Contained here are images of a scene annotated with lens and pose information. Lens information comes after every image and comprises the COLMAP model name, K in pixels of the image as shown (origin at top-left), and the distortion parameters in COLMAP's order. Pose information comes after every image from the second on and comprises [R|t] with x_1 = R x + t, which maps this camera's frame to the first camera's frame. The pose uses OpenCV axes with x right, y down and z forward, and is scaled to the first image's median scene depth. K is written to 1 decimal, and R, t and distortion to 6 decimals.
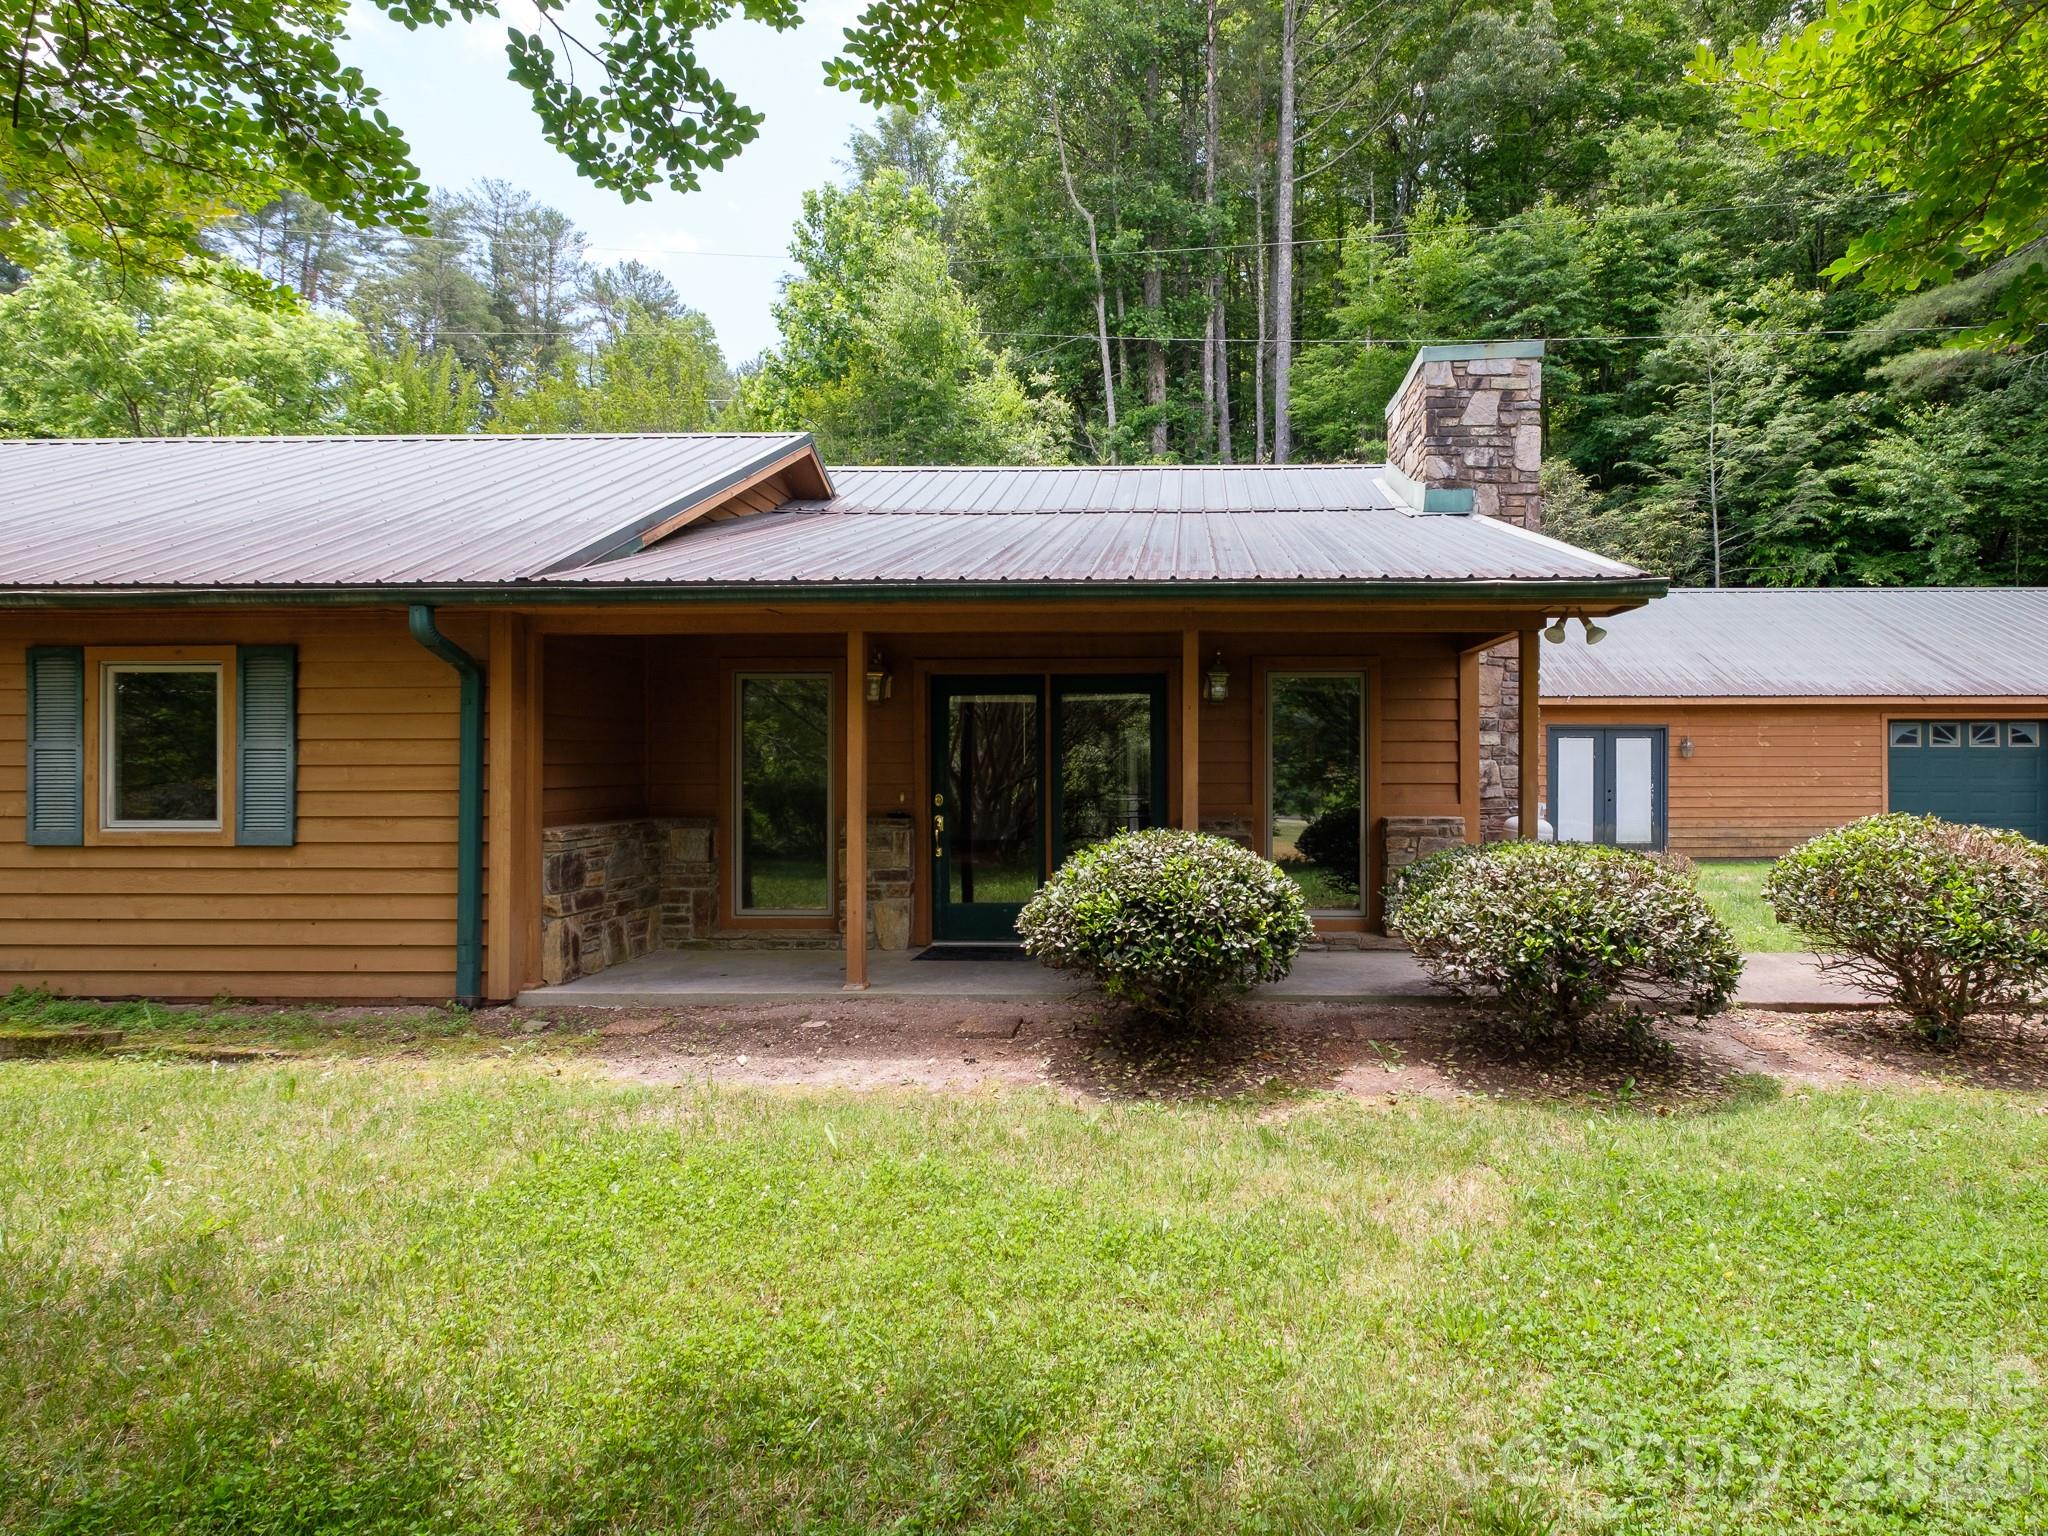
lens RADIAL K [[1006.3, 0, 1171.2], [0, 1006.3, 747.2], [0, 0, 1]] dist [-0.013887, -0.000390]
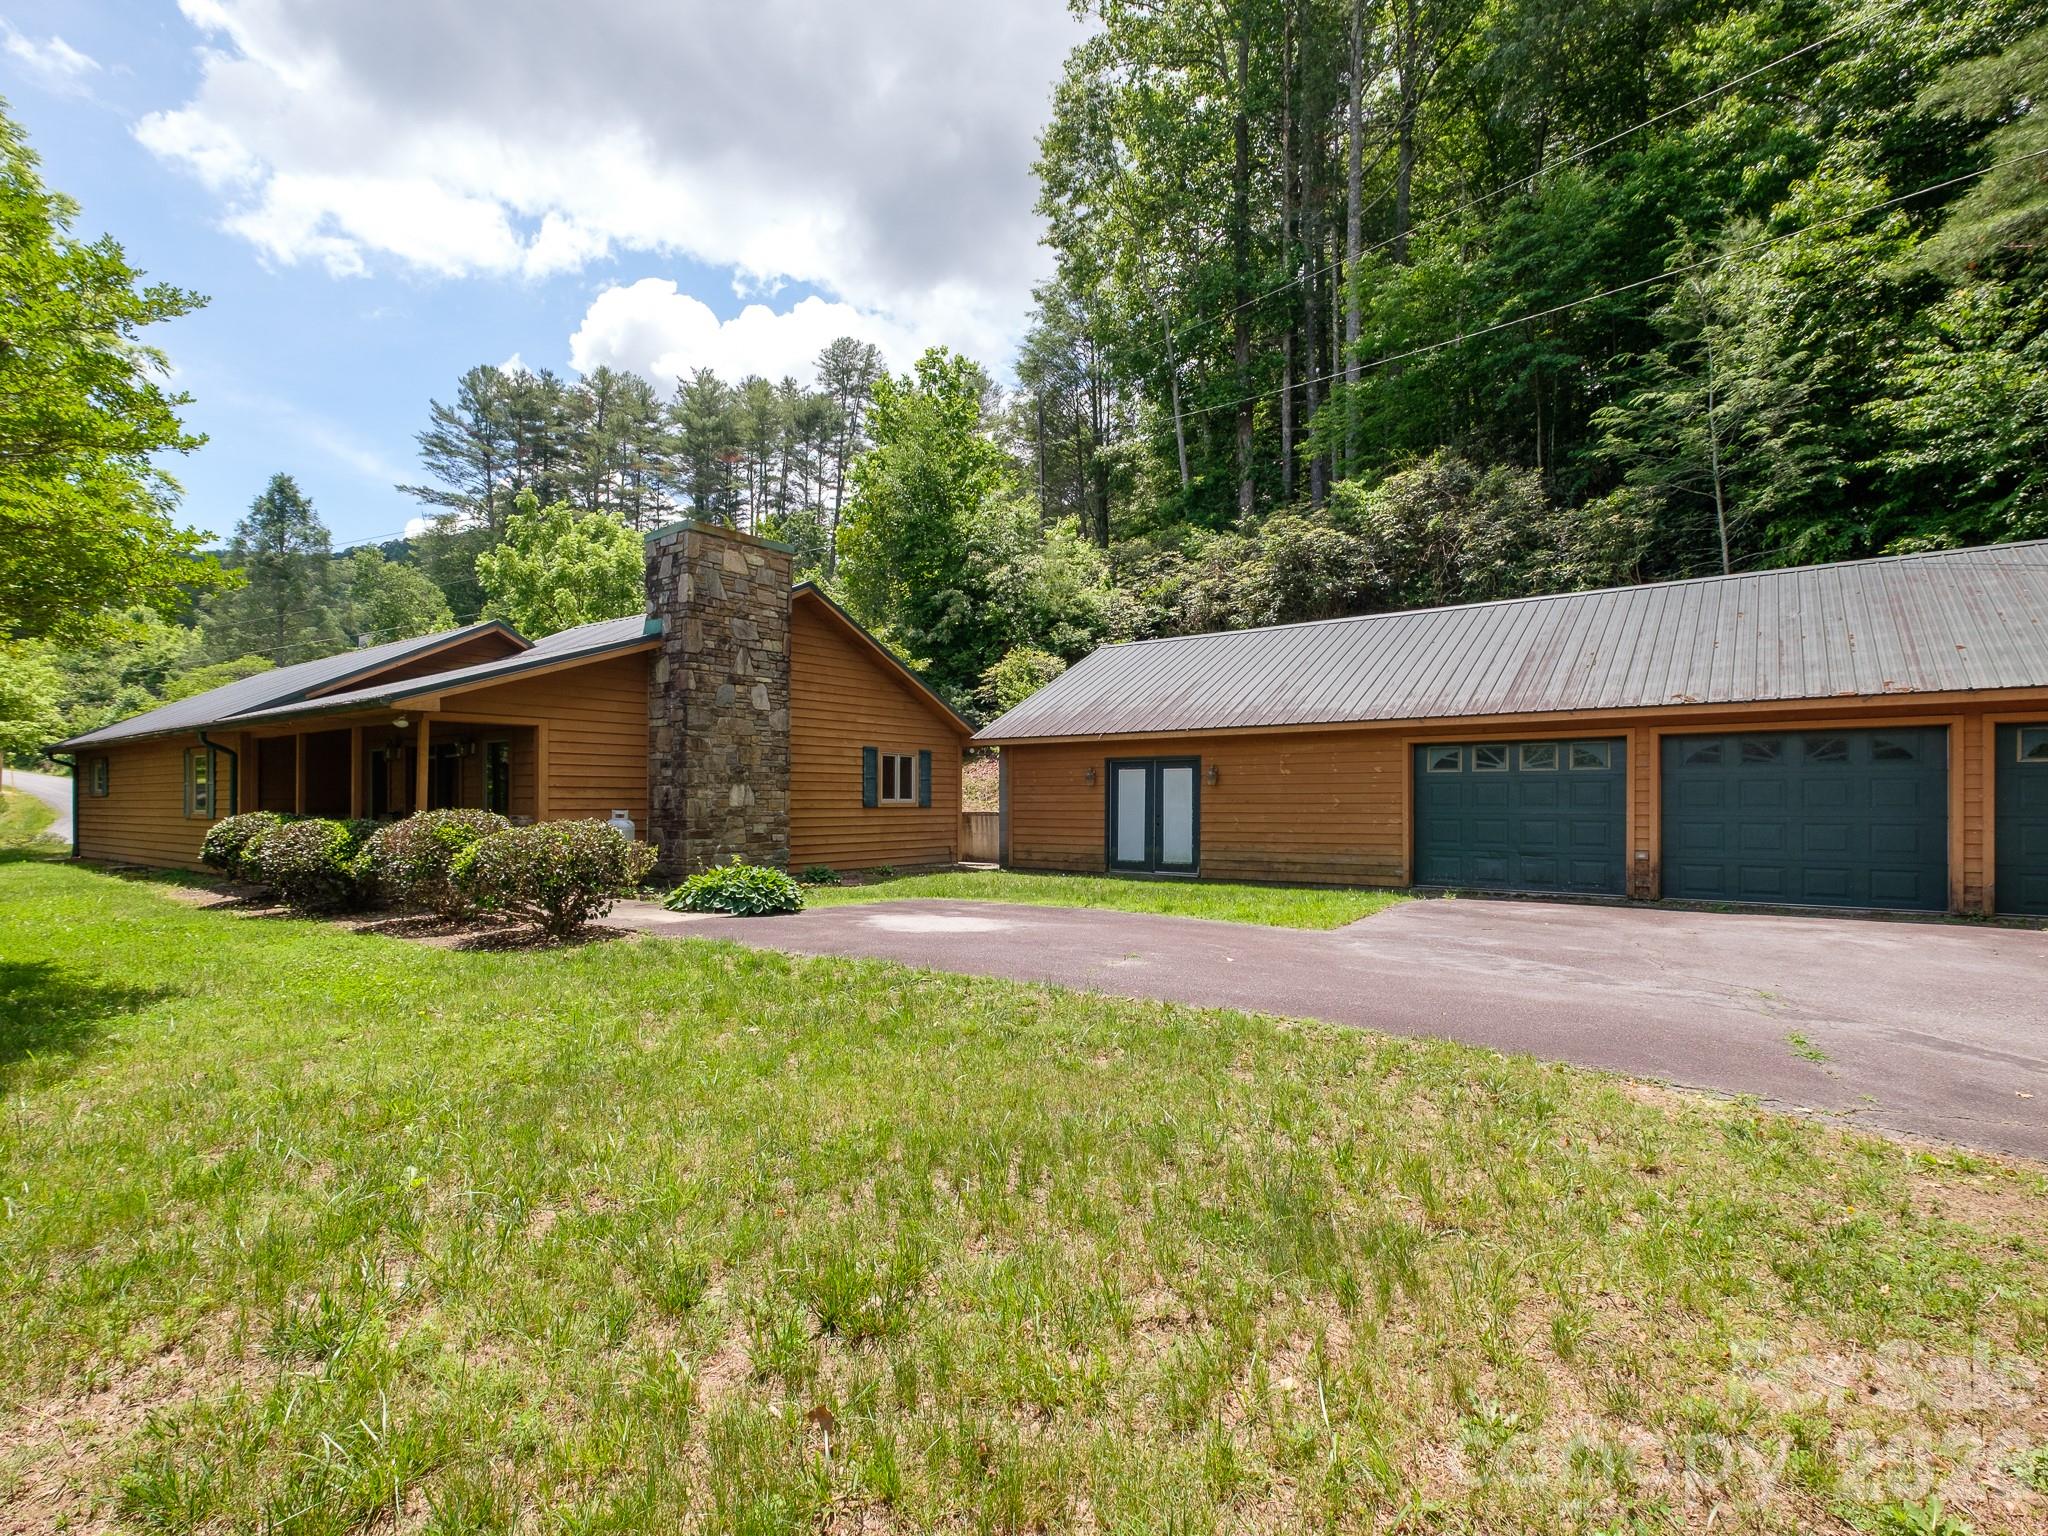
lens RADIAL K [[957.4, 0, 1026.0], [0, 957.4, 800.1], [0, 0, 1]] dist [0.010748, -0.000729]
pose [[0.821486, -0.001053, -0.570227, 0.930392], [0.004151, 0.999983, 0.004133, 0.020927], [0.570213, -0.005763, 0.821476, 0.038321]]
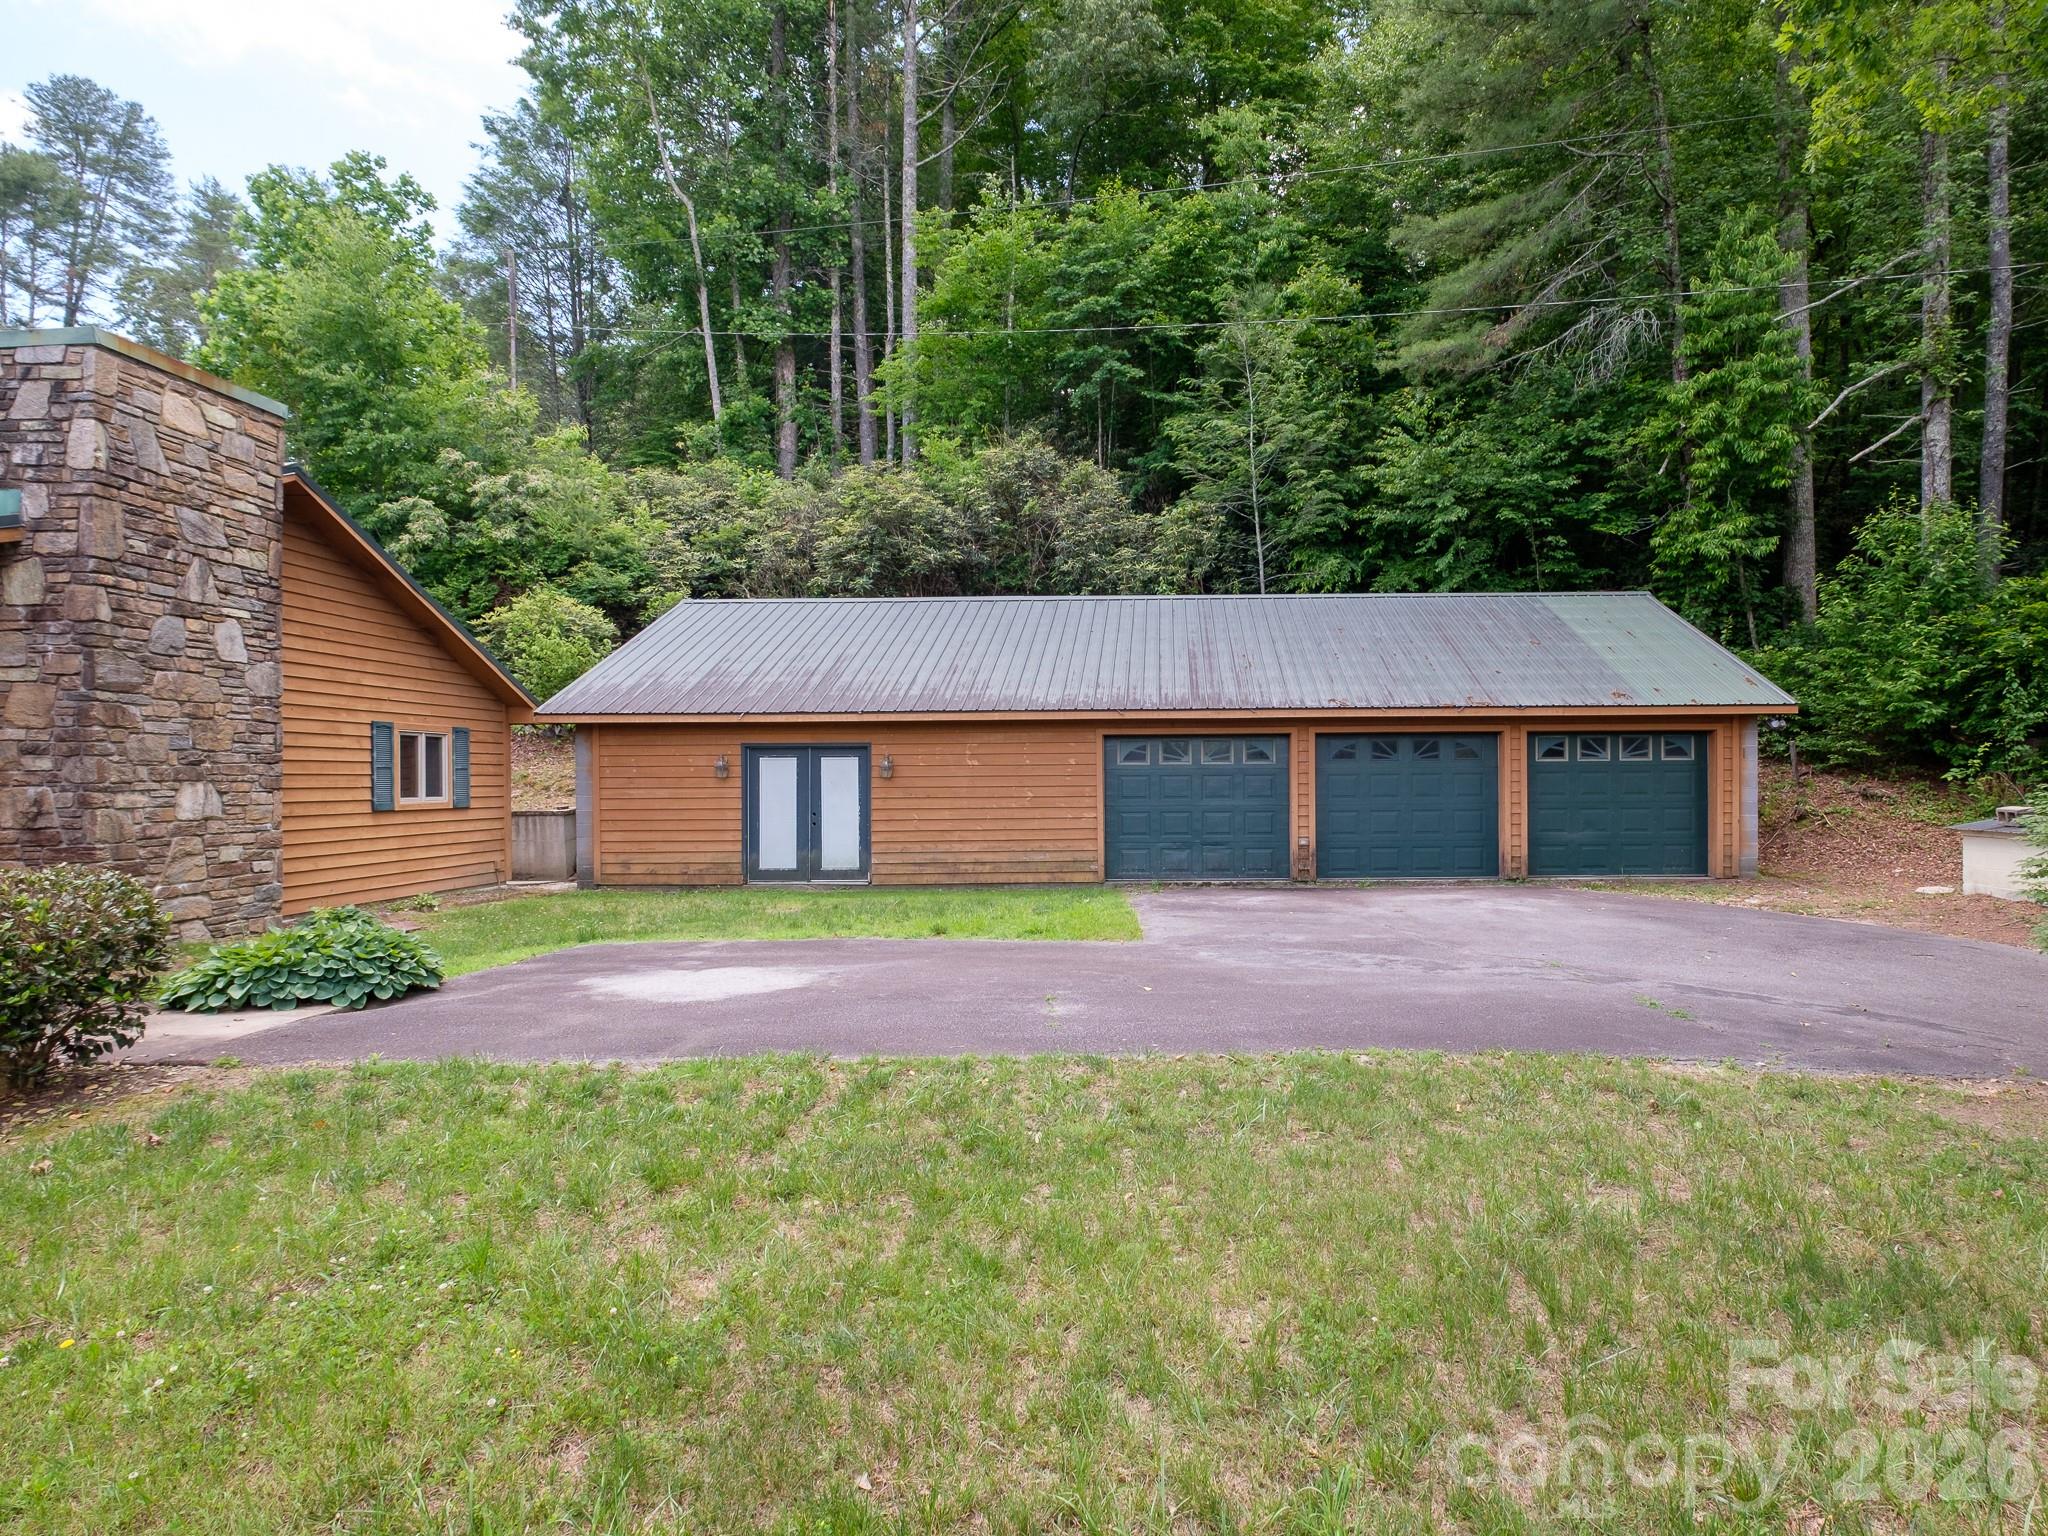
lens RADIAL K [[1051.4, 0, 1024.0], [0, 1051.4, 768.0], [0, 0, 1]] dist [-0.001076, -0.001078]
pose [[0.999911, -0.007410, 0.011055, 0.625928], [0.007379, 0.999969, 0.002861, -0.000395], [-0.011076, -0.002780, 0.999935, 0.020358]]
